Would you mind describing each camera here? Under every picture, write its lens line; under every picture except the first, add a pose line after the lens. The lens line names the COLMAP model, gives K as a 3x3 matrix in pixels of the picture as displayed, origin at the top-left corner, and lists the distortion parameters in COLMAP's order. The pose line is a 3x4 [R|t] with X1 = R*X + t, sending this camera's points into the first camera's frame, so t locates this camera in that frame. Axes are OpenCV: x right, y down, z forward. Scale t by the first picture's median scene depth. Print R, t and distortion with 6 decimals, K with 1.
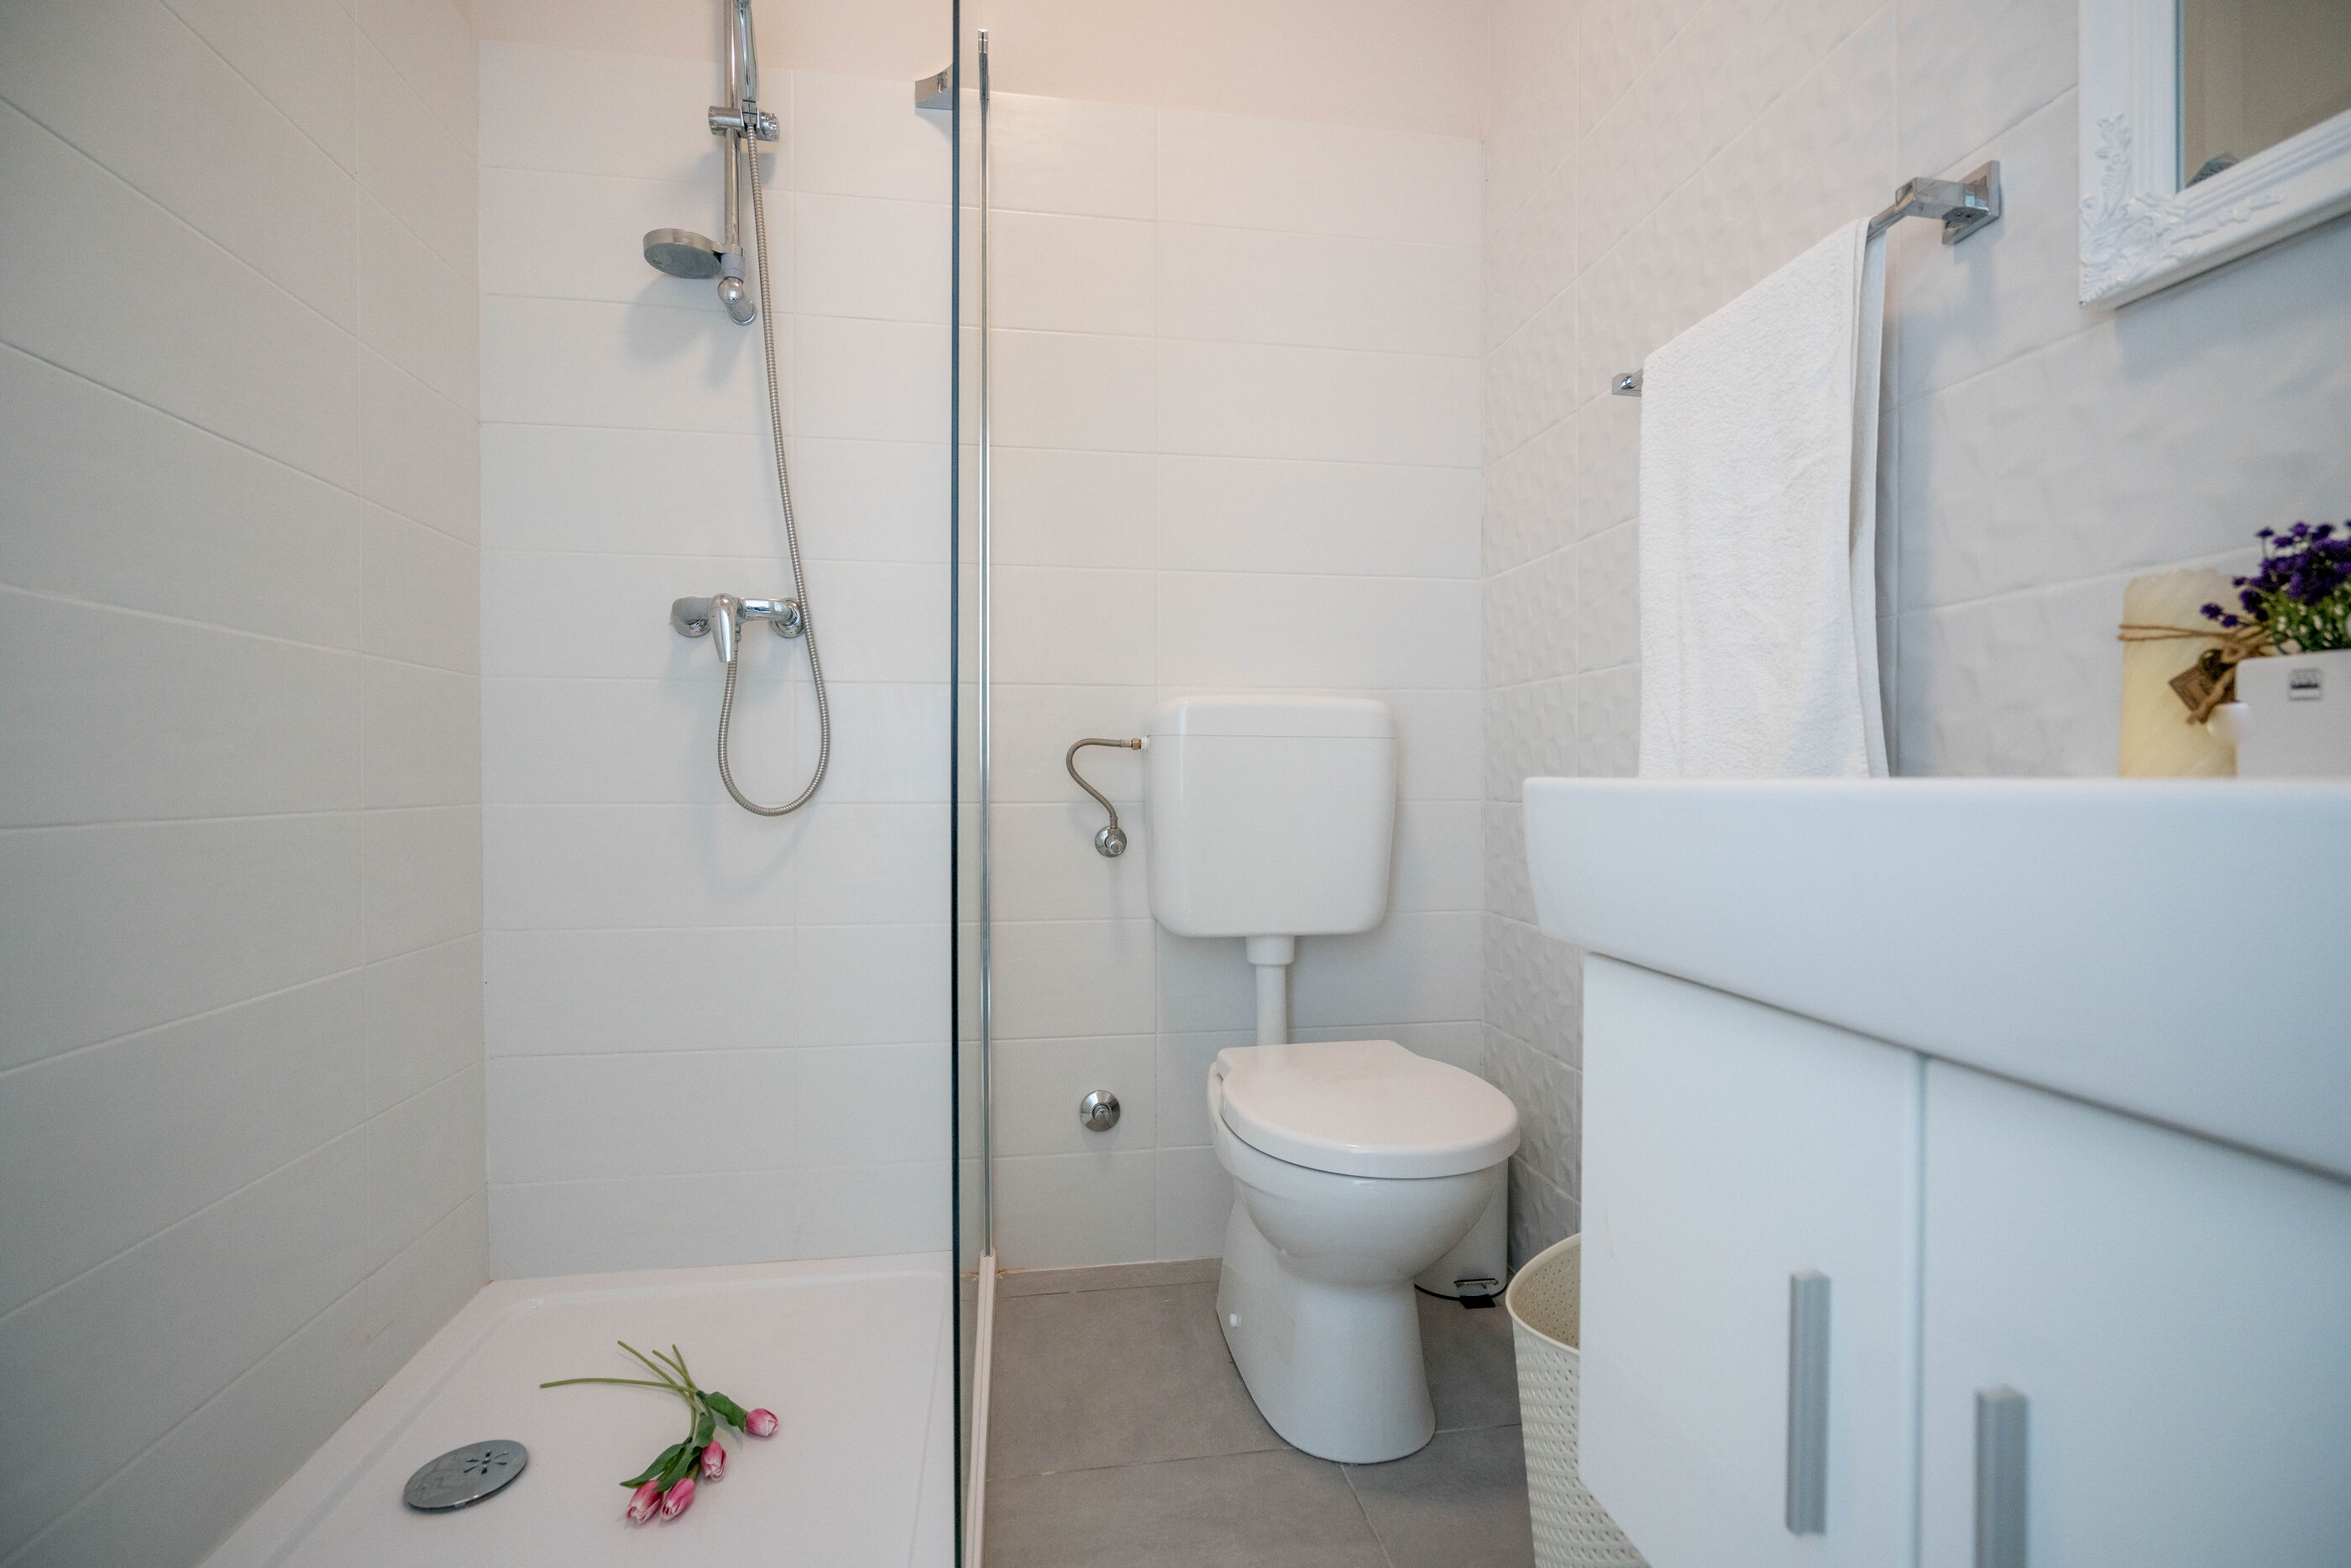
lens RADIAL K [[1077.5, 0, 1181.7], [0, 1077.5, 787.6], [0, 0, 1]] dist [-0.002679, 0.001369]
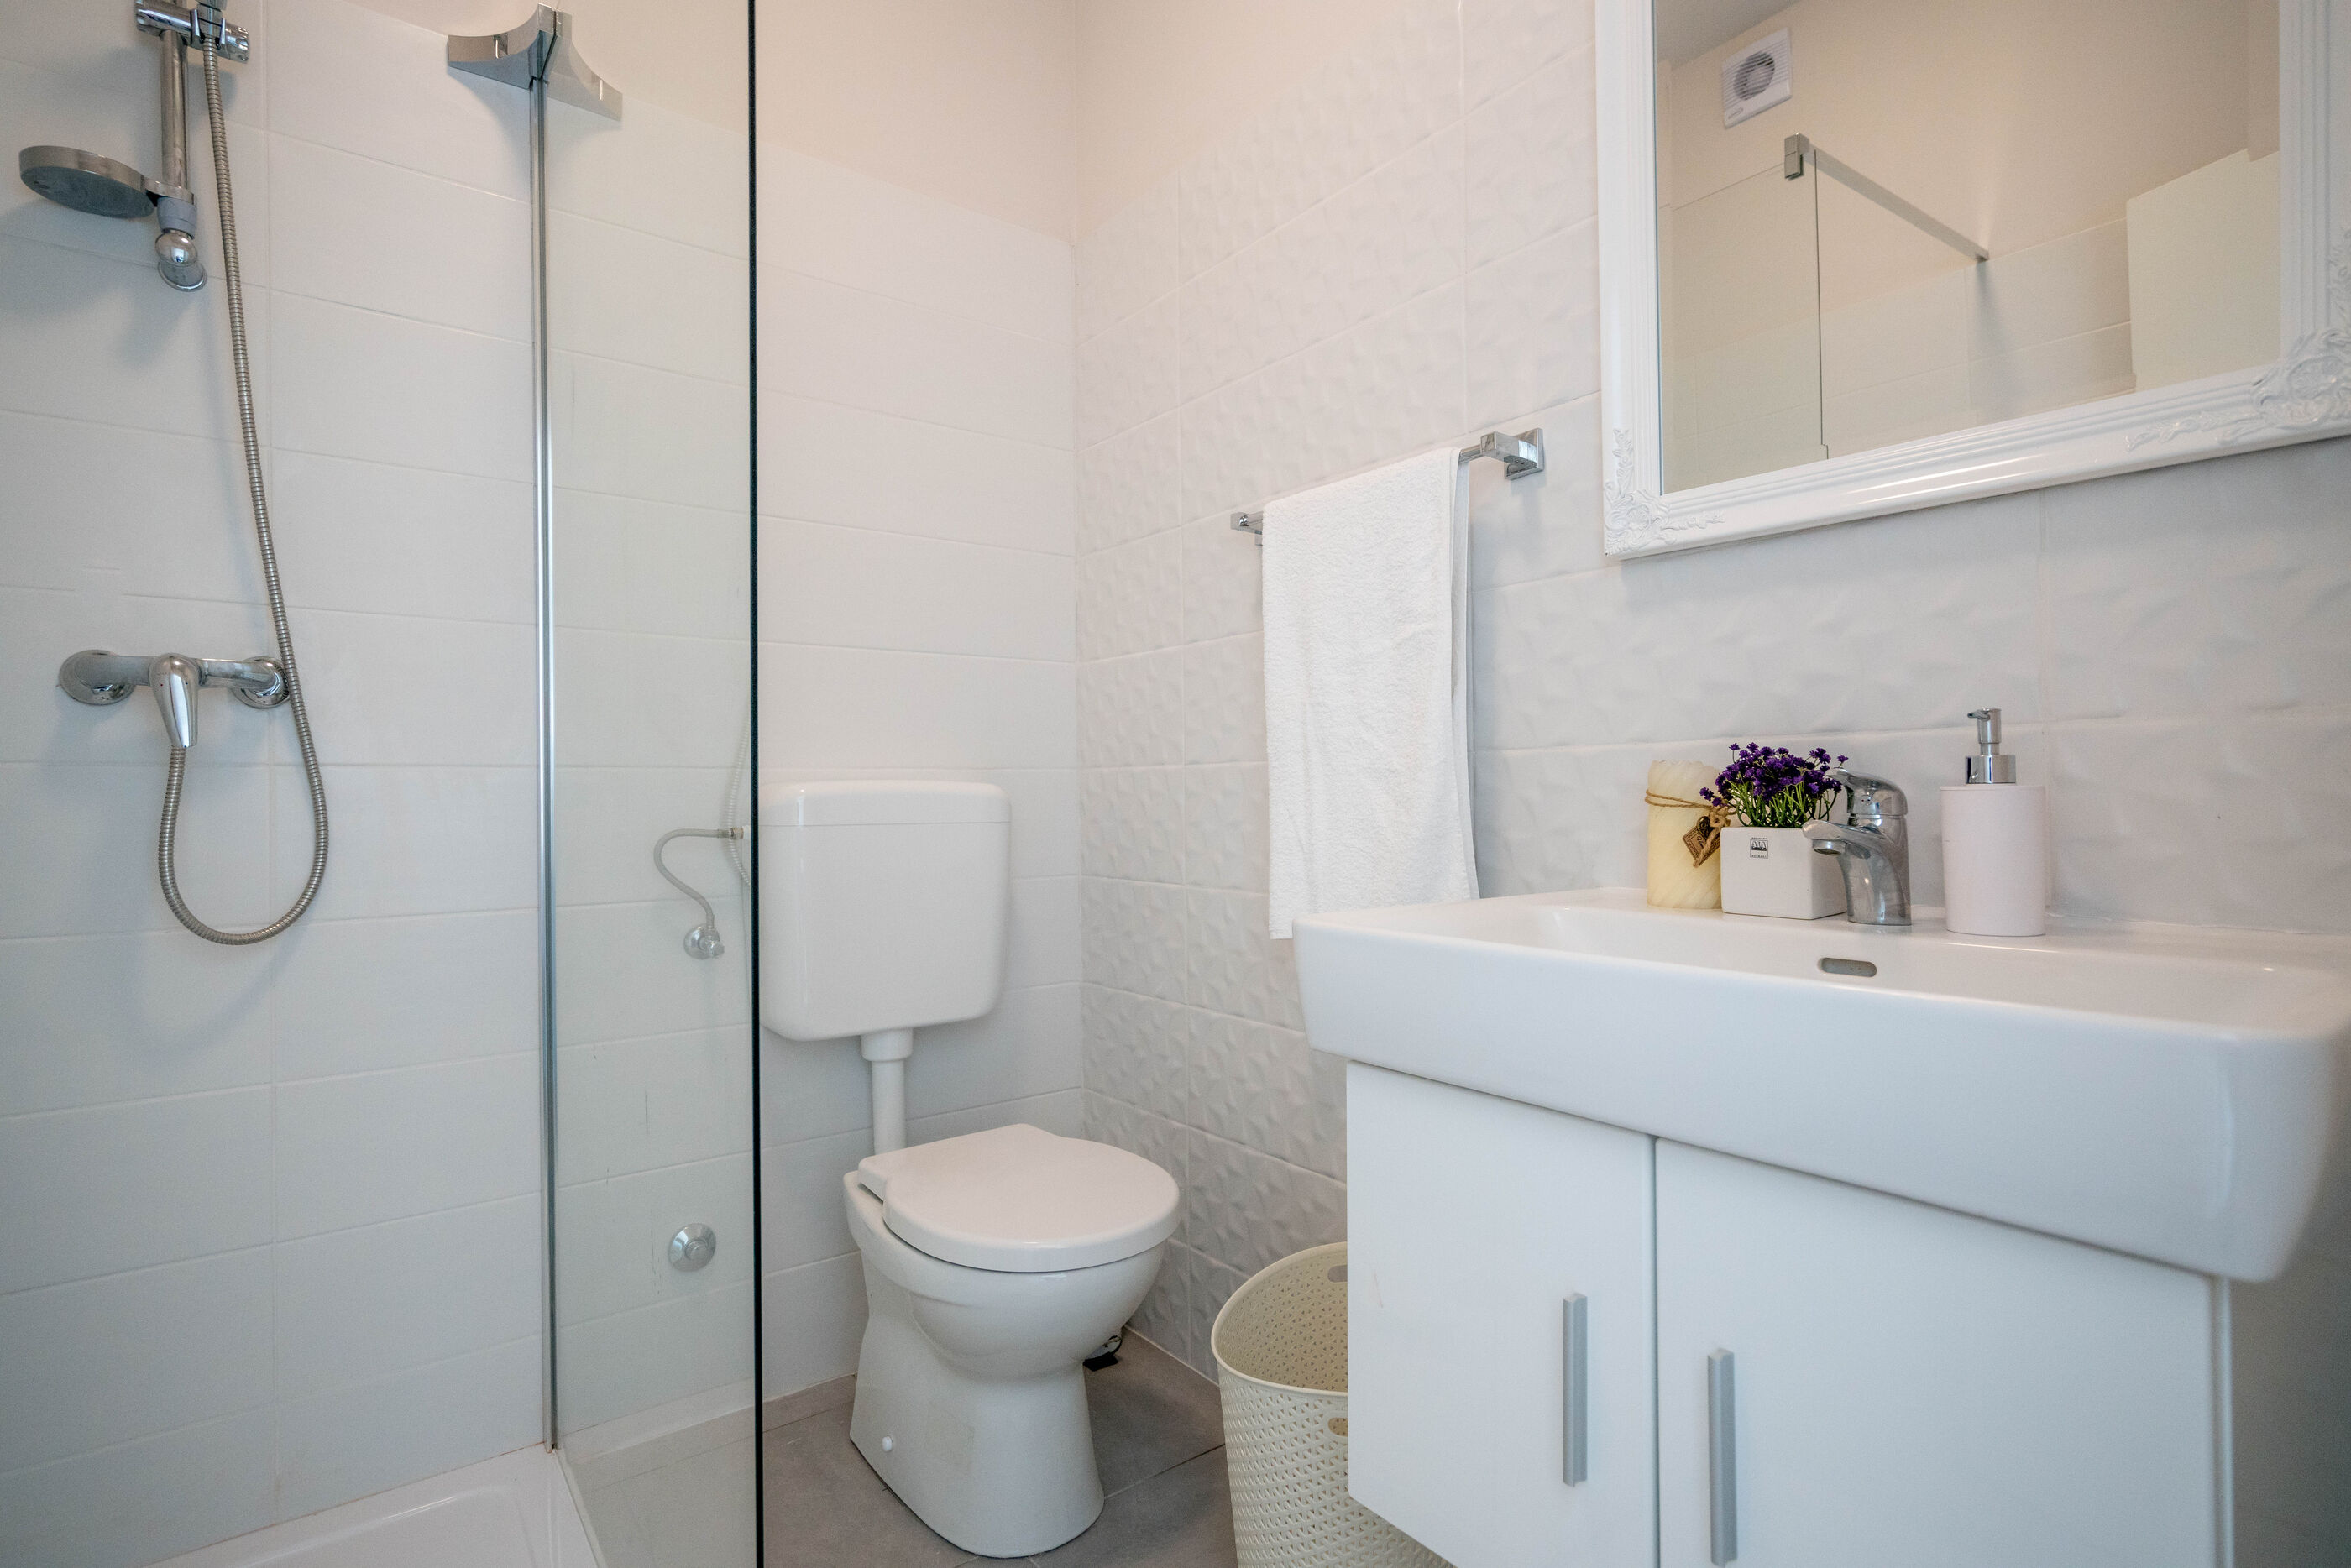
lens RADIAL K [[1149.1, 0, 1186.5], [0, 1149.1, 790.0], [0, 0, 1]] dist [-0.006331, 0.005371]
pose [[0.879780, -0.007292, 0.475326, -0.231469], [0.014780, 0.999819, -0.012017, -0.081594], [-0.475152, 0.017597, 0.879728, -0.037766]]
